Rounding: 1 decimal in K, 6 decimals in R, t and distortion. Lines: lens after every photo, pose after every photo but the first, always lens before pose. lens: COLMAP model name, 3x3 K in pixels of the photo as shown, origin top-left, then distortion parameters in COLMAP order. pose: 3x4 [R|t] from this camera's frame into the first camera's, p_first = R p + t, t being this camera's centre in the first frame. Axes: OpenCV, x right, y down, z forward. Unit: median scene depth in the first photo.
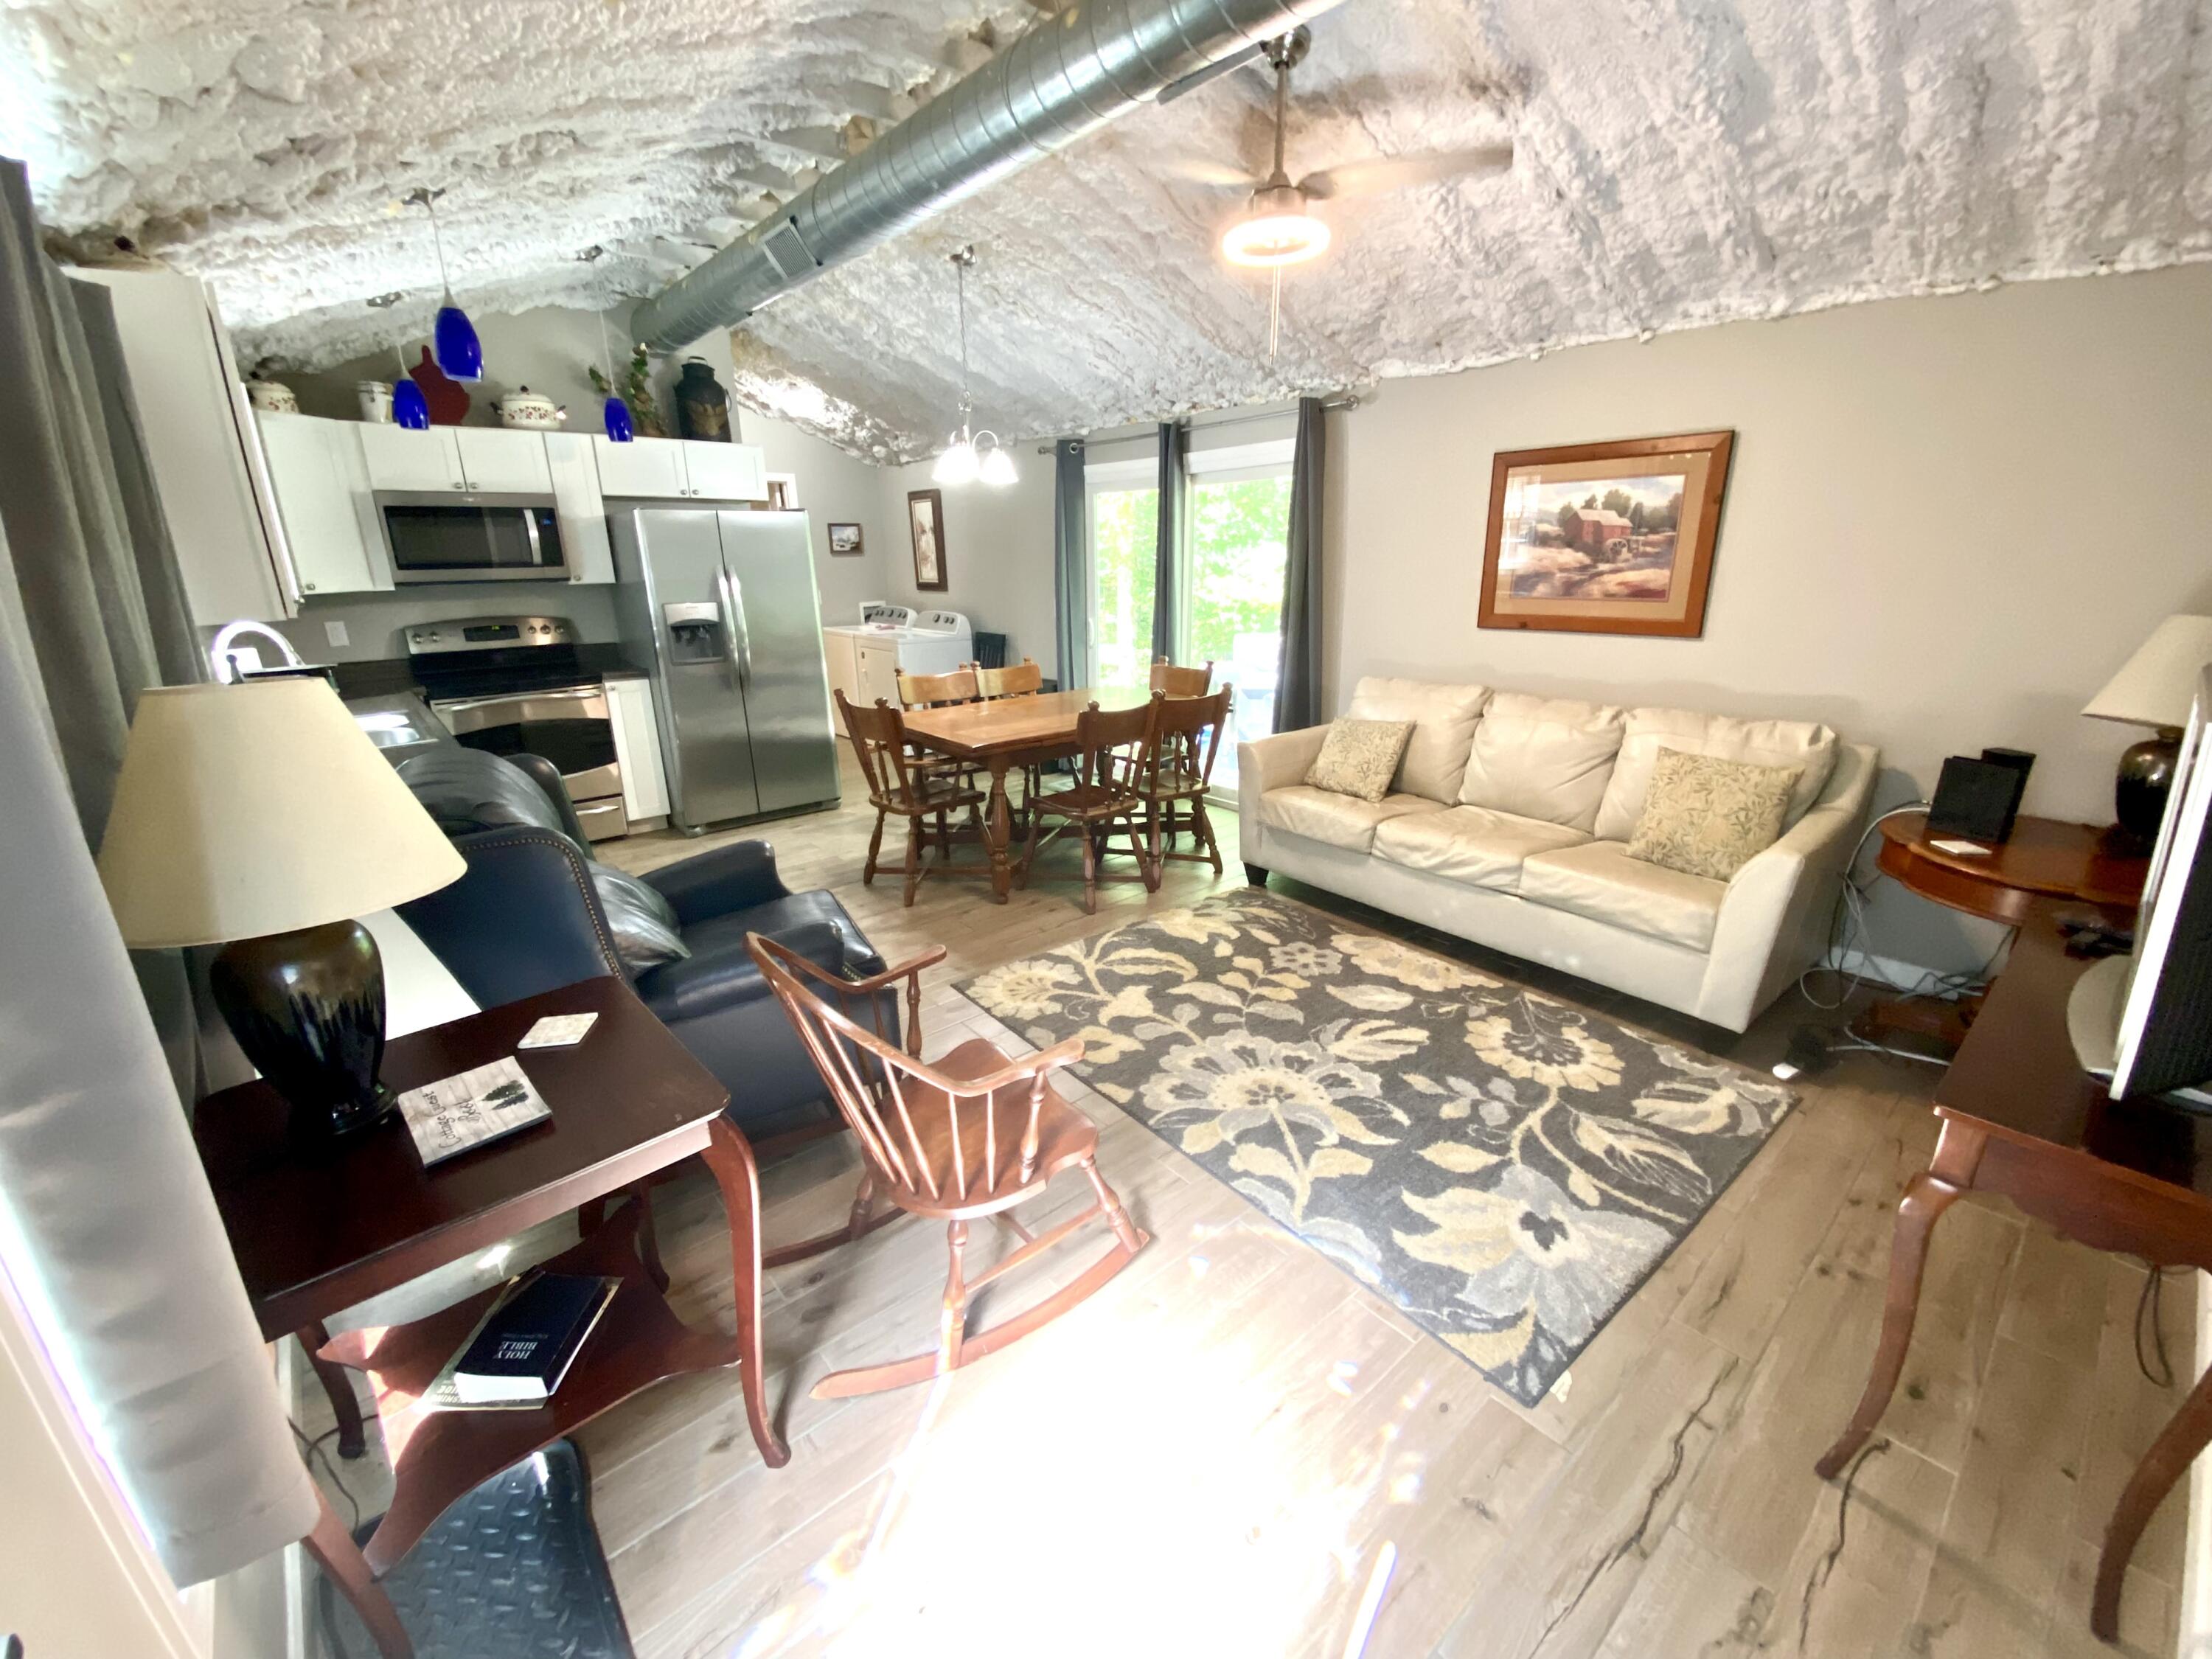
lens RADIAL K [[895.6, 0, 1094.0], [0, 895.6, 827.2], [0, 0, 1]] dist [0.020610, -0.018787]
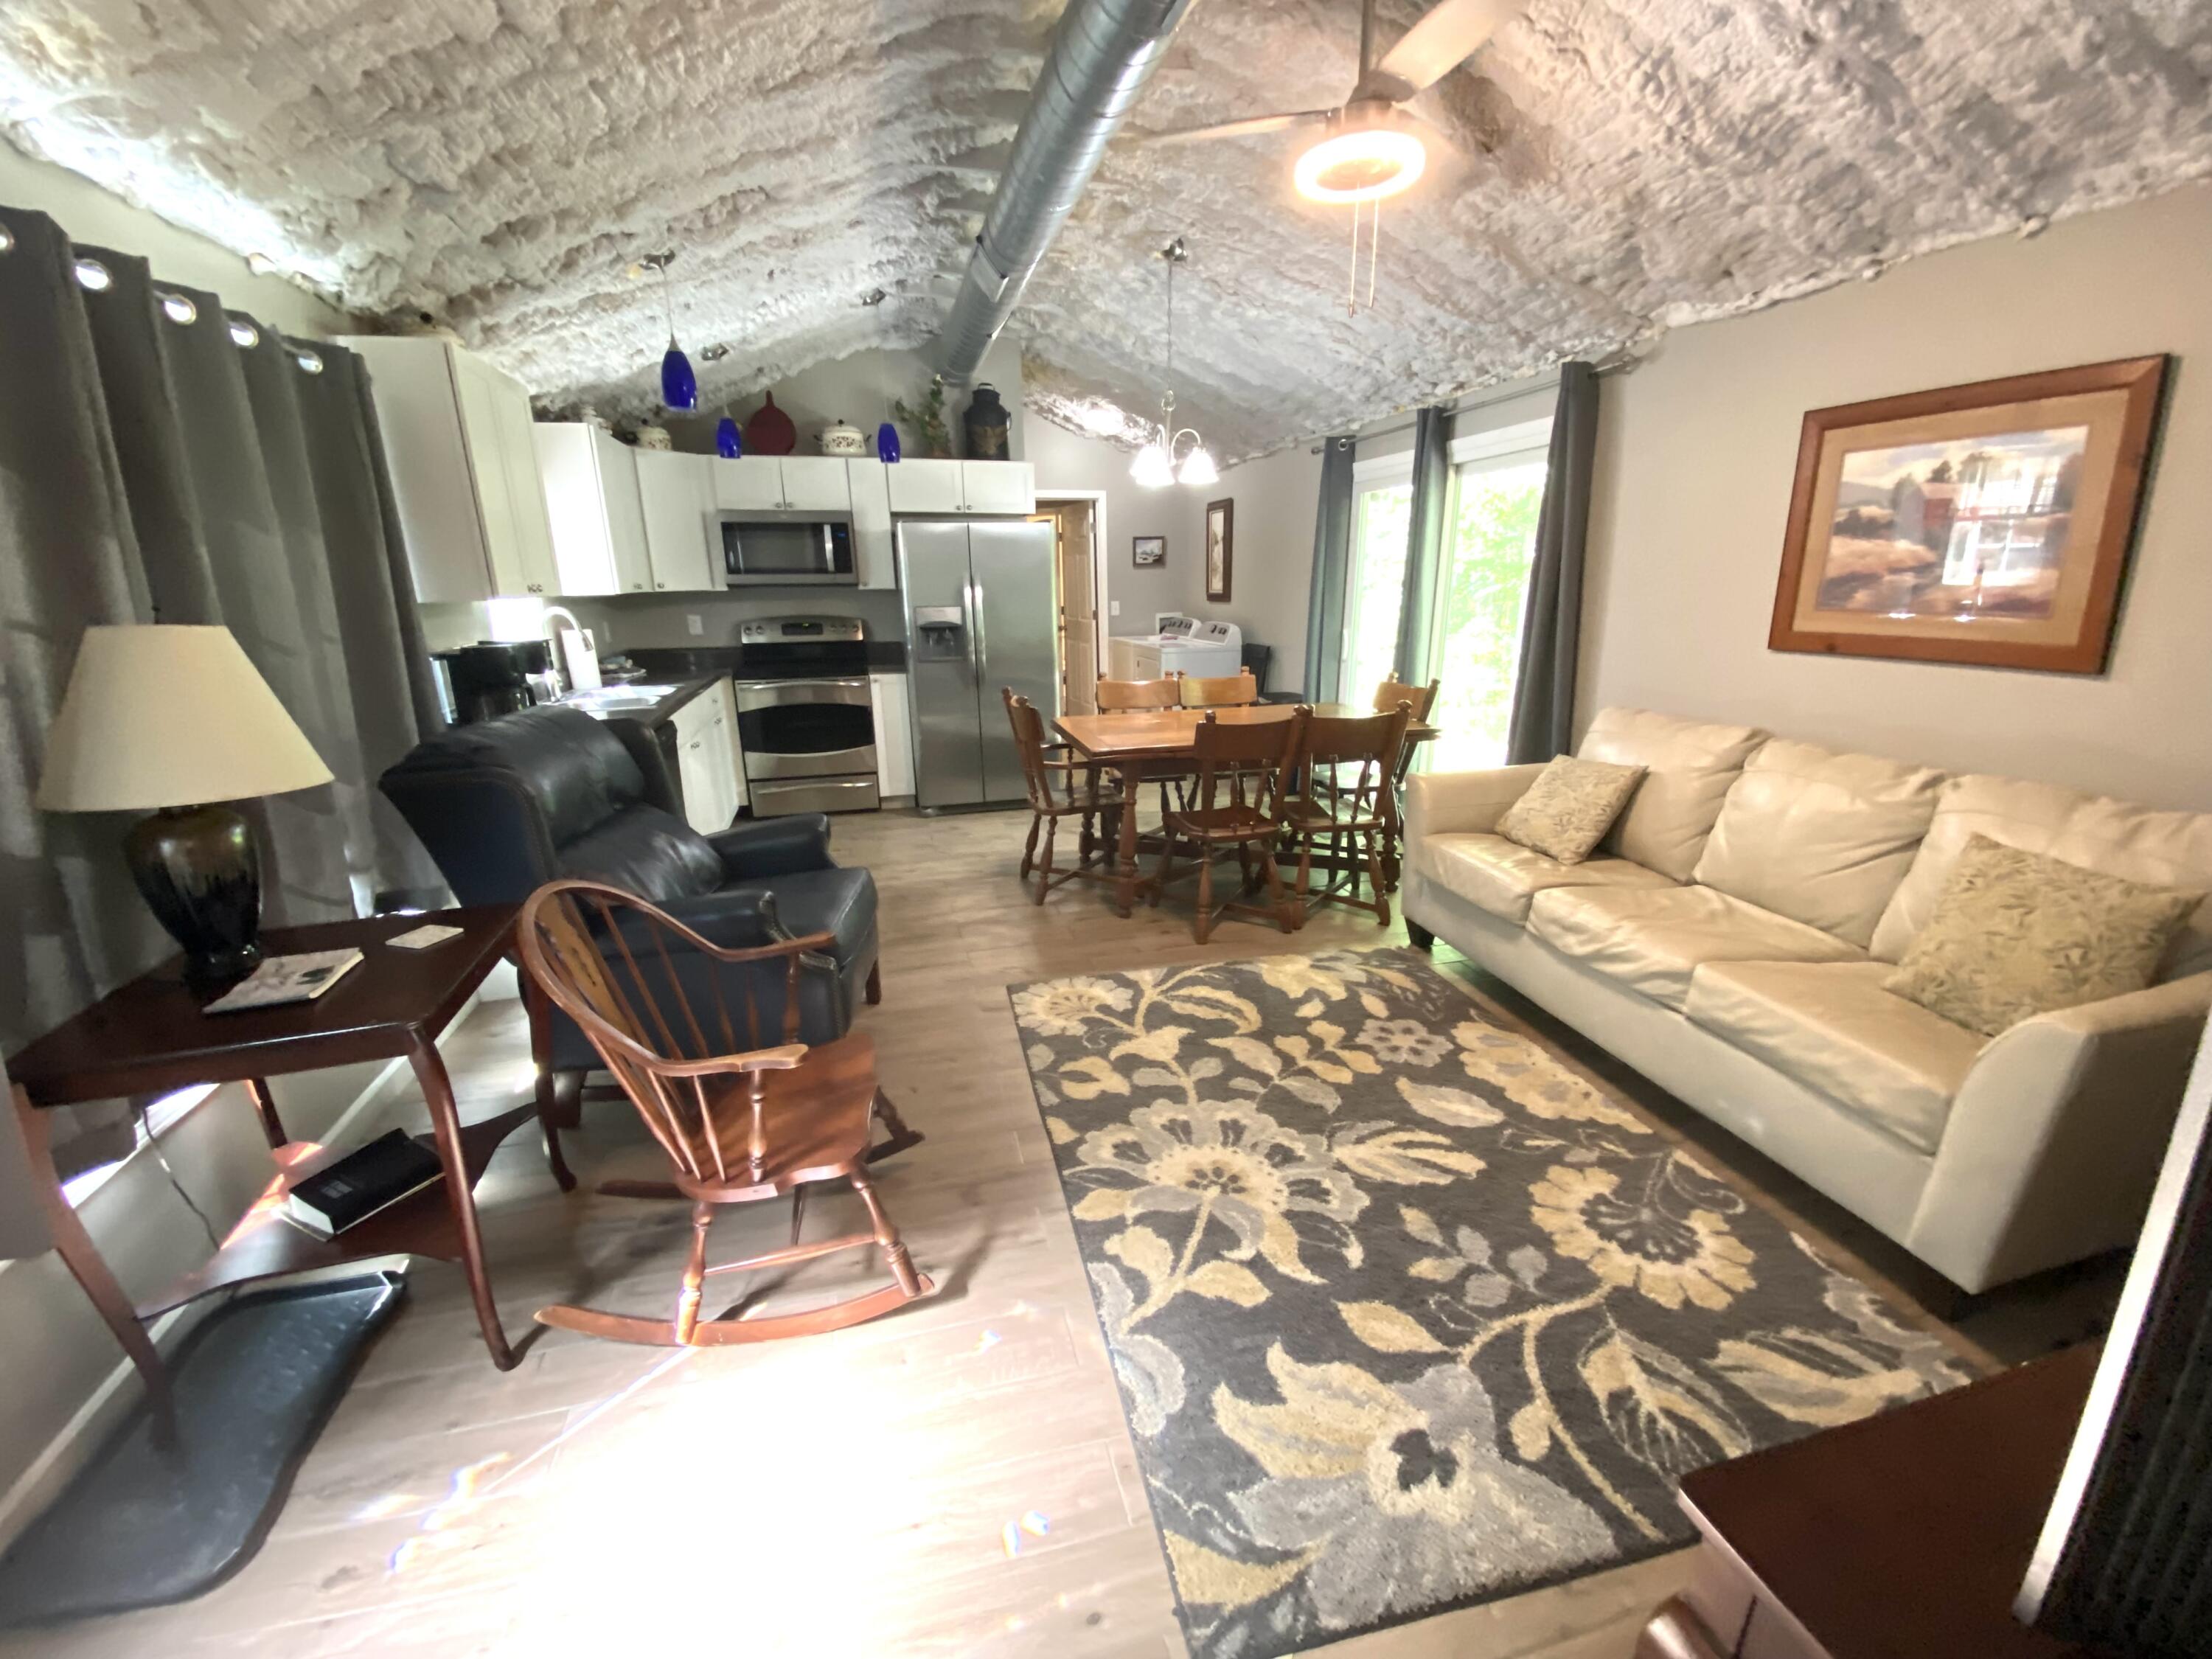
lens RADIAL K [[896.8, 0, 1106.0], [0, 896.8, 829.5], [0, 0, 1]] dist [0.015772, -0.017858]
pose [[0.900221, 0.118355, -0.419039, 0.330494], [-0.126629, 0.991917, 0.008123, -0.017183], [0.416613, 0.045750, 0.907932, 0.142463]]
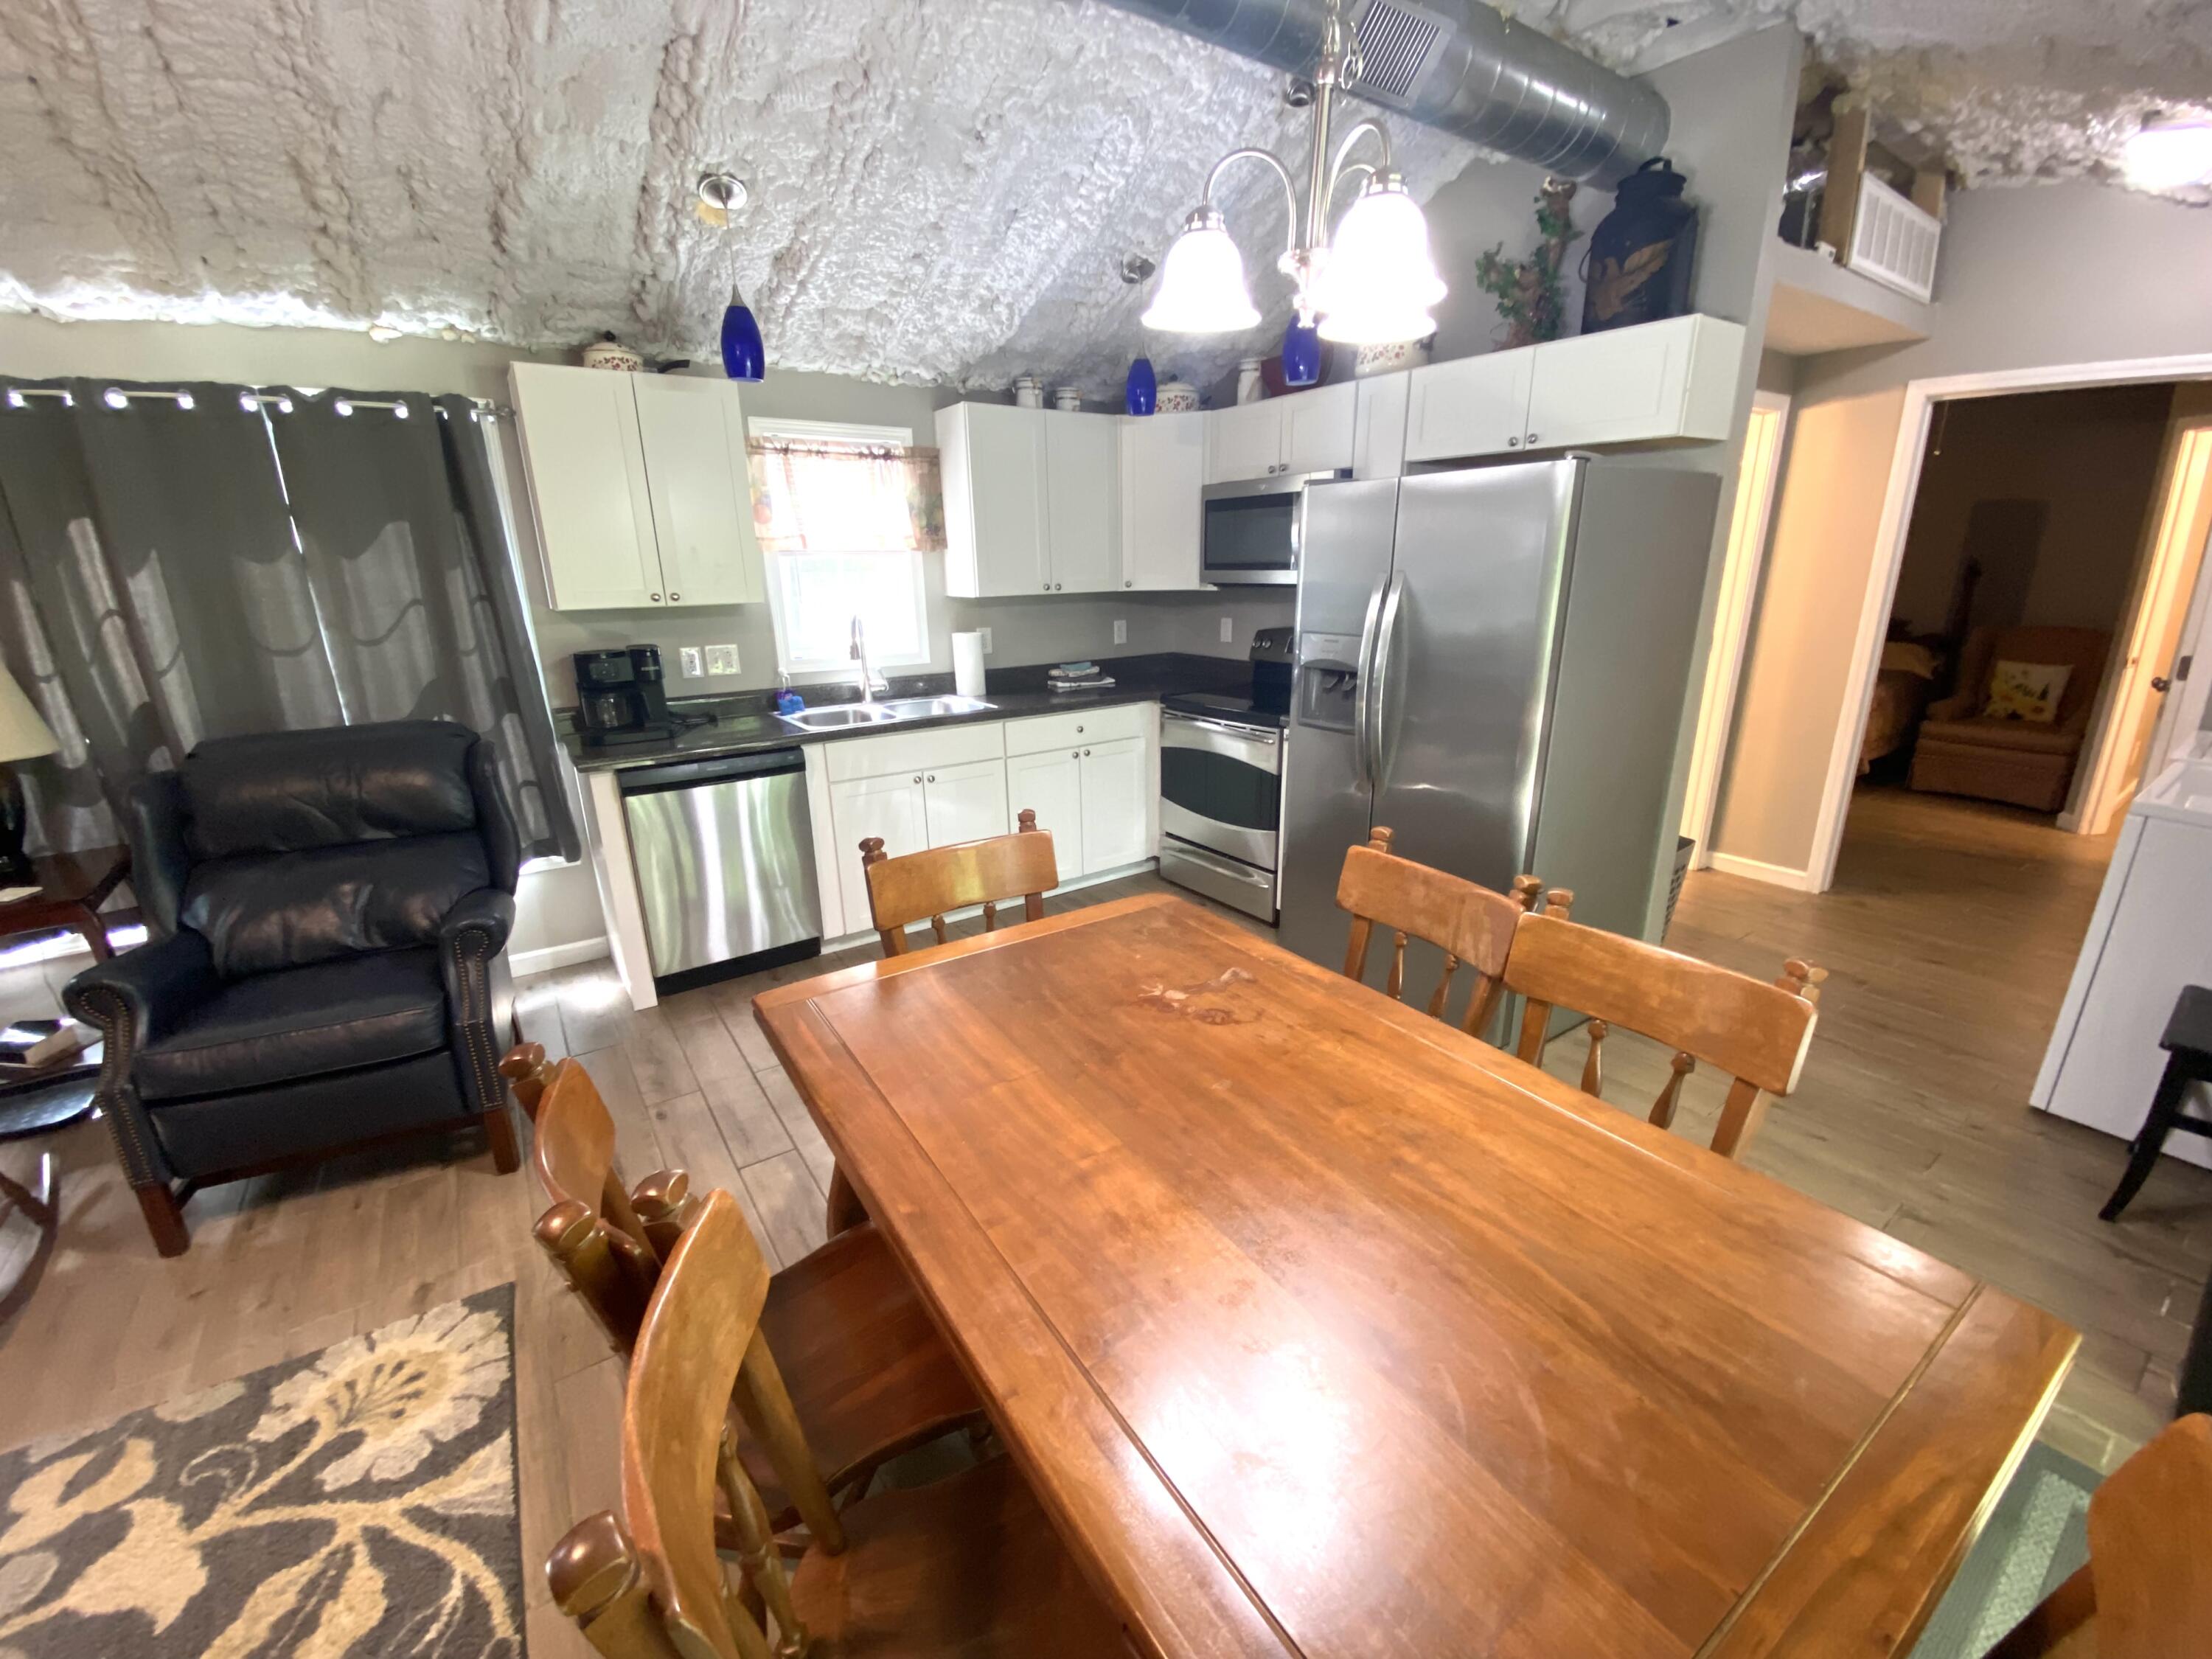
lens RADIAL K [[919.8, 0, 1106.0], [0, 919.8, 829.5], [0, 0, 1]] dist [-0.000704, -0.012587]
pose [[-0.104158, 0.289019, -0.951640, 0.285852], [-0.282174, 0.908939, 0.306934, -0.392193], [0.953692, 0.300498, -0.013120, 1.288281]]
